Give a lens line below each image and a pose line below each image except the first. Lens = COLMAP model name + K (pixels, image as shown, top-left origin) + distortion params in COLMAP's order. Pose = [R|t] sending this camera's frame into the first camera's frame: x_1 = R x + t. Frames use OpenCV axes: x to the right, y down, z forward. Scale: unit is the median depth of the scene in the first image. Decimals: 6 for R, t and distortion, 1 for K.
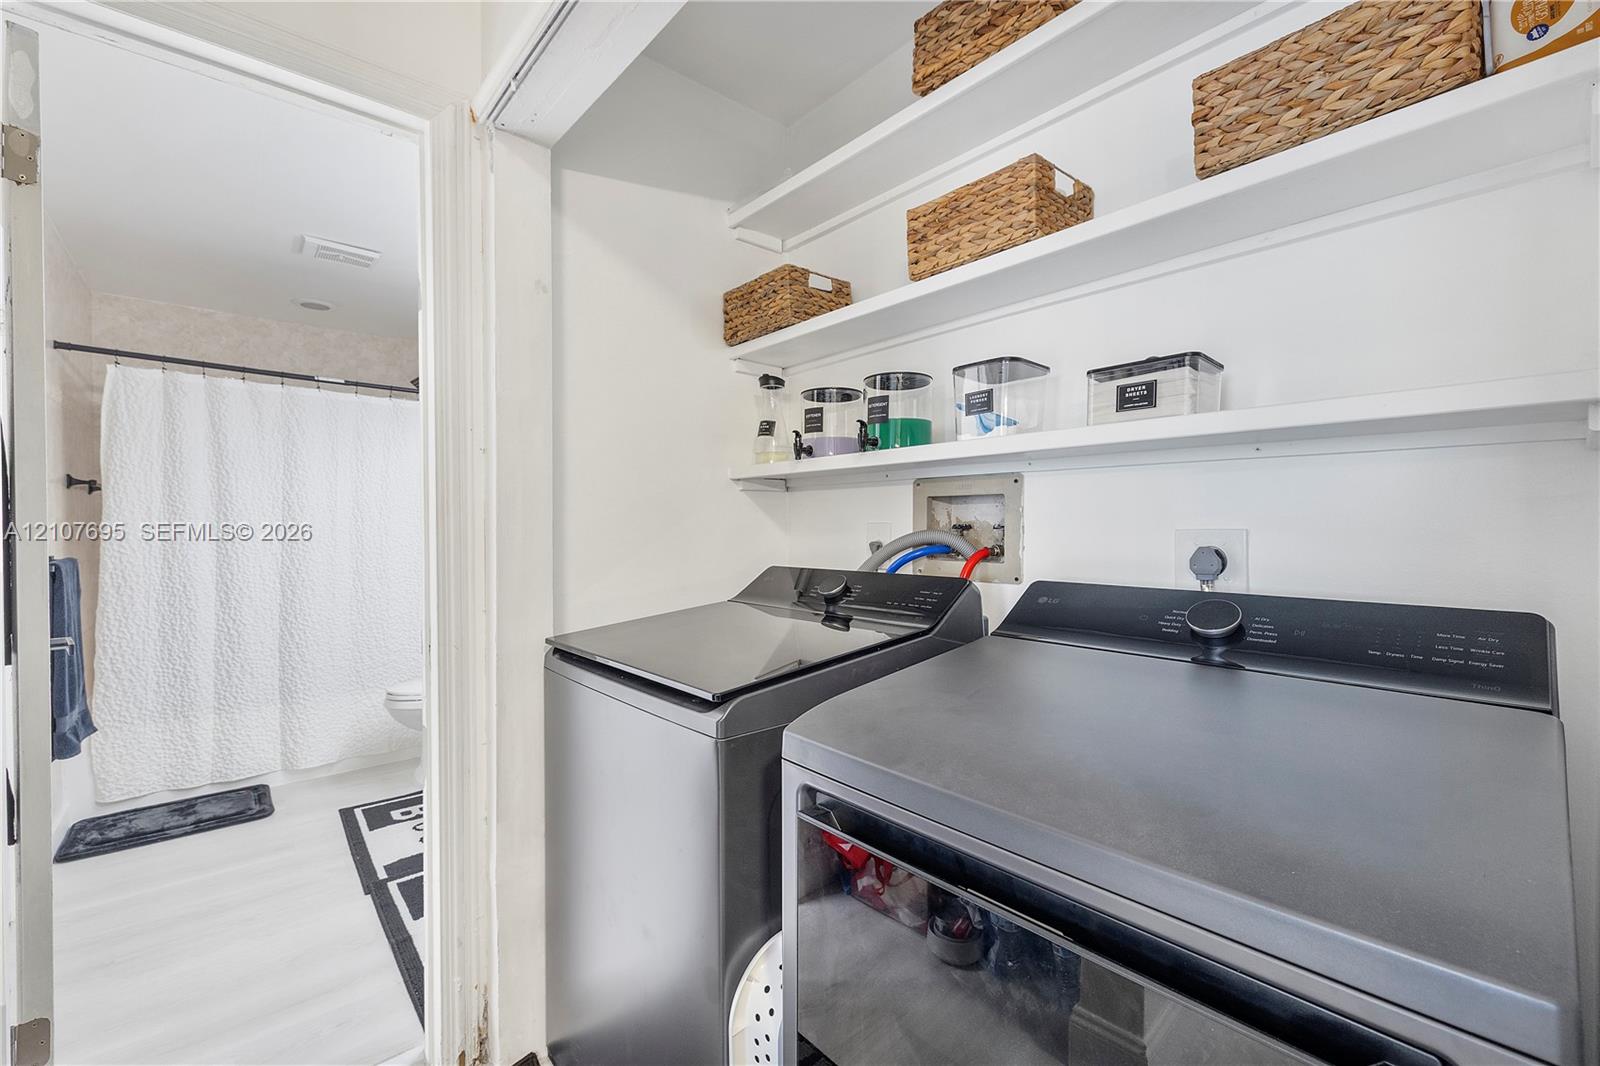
lens RADIAL K [[672.4, 0, 813.9], [0, 672.4, 530.7], [0, 0, 1]] dist [-0.000848, 0.000682]
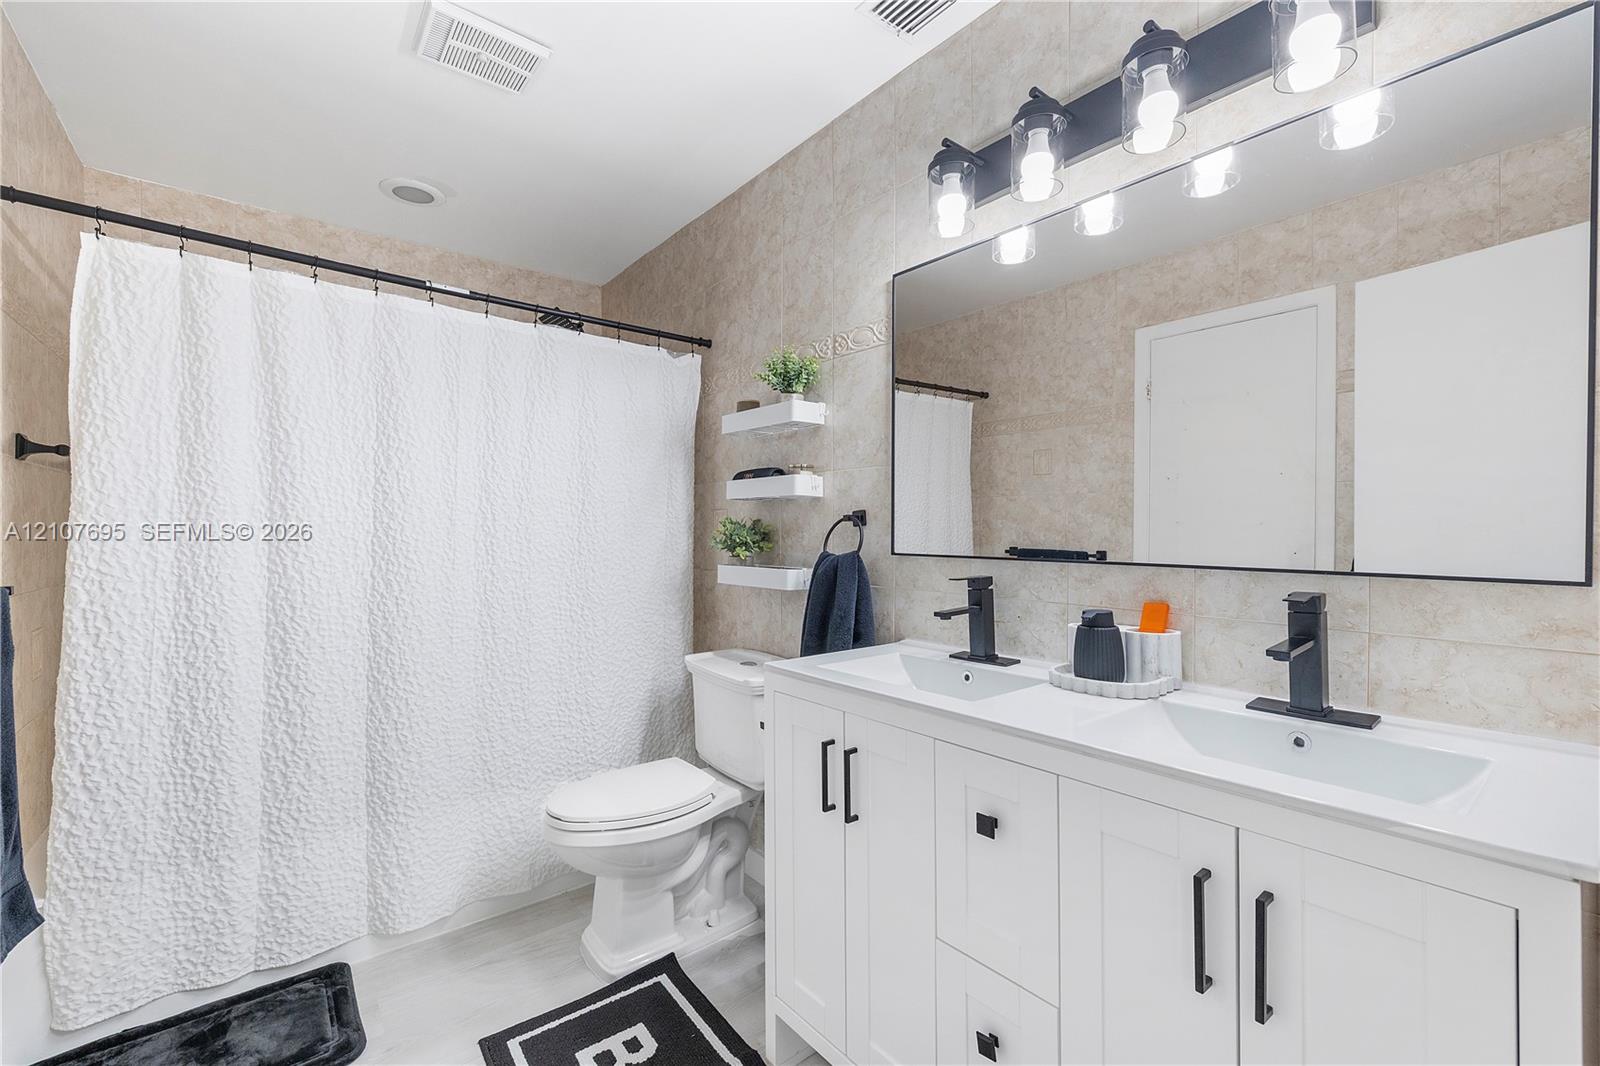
lens RADIAL K [[672.4, 0, 810.3], [0, 672.4, 531.0], [0, 0, 1]] dist [-0.000848, 0.000682]
pose [[0.999262, 0.001436, -0.038373, -0.416139], [-0.001831, 0.999946, -0.010257, 0.002936], [0.038356, 0.010320, 0.999211, 0.457259]]
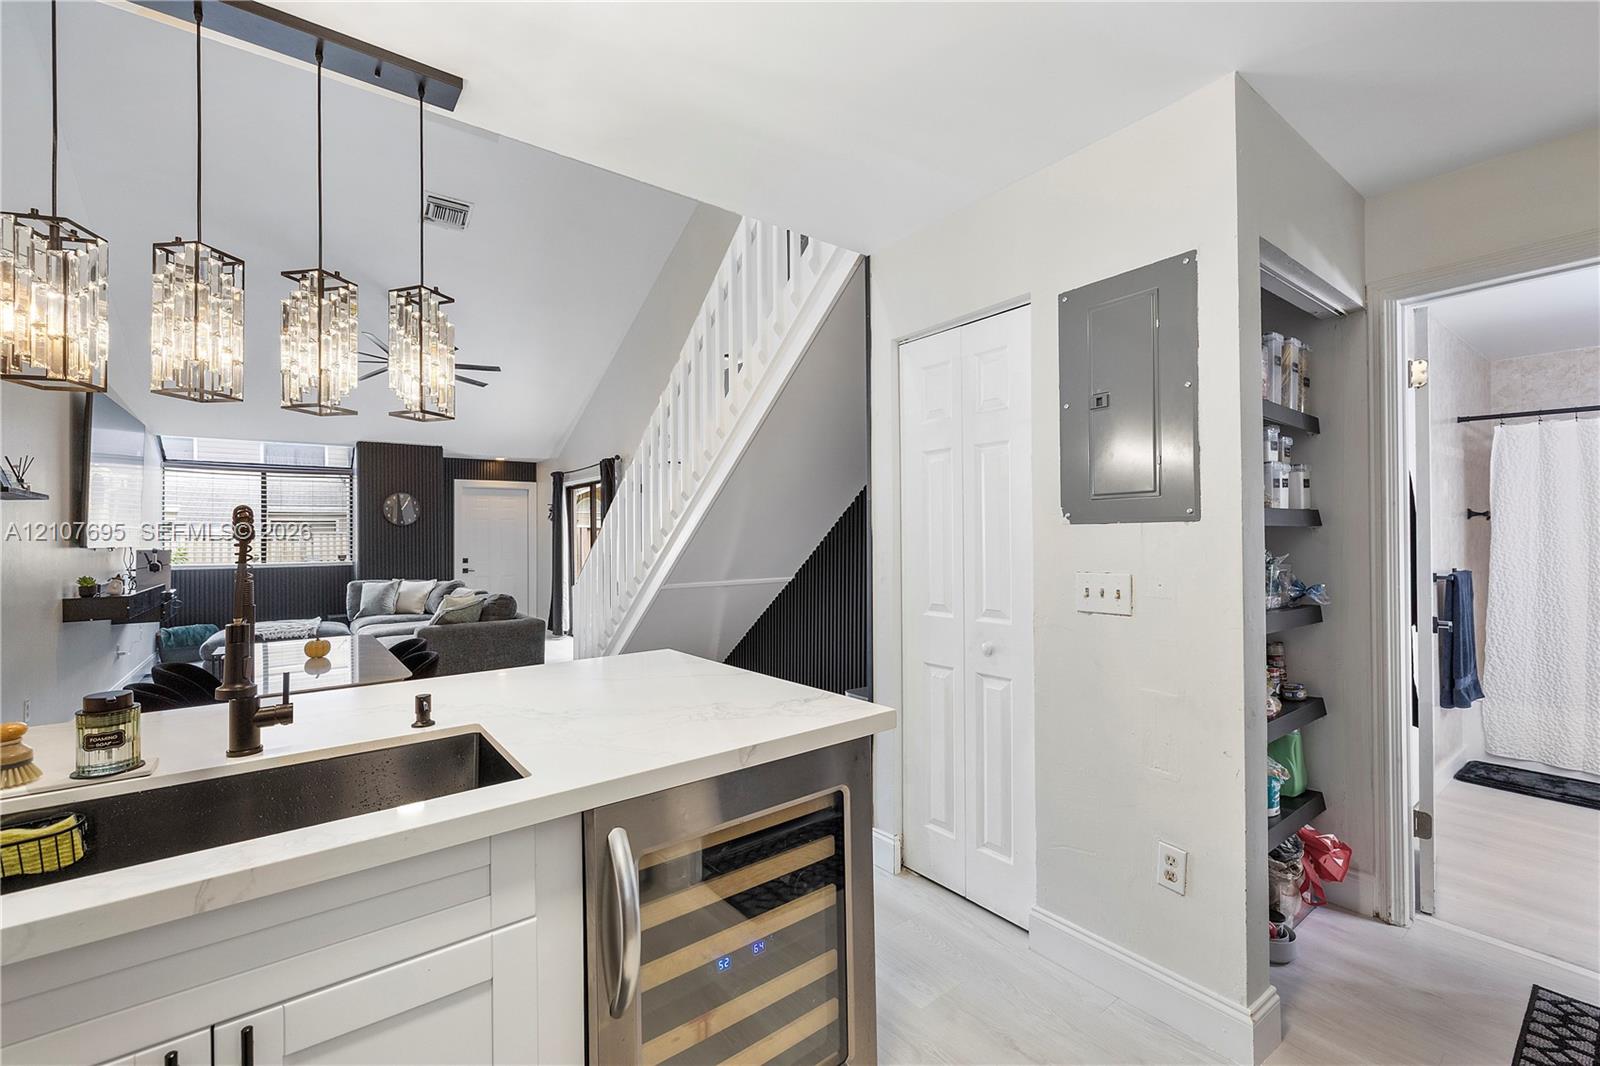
lens RADIAL K [[672.4, 0, 800.0], [0, 672.4, 533.2], [0, 0, 1]] dist [-0.000848, 0.000682]
pose [[-0.073642, -0.000050, -0.997285, 0.367631], [-0.002596, 0.999997, 0.000142, -0.030711], [0.997281, 0.002599, -0.073642, -0.265909]]
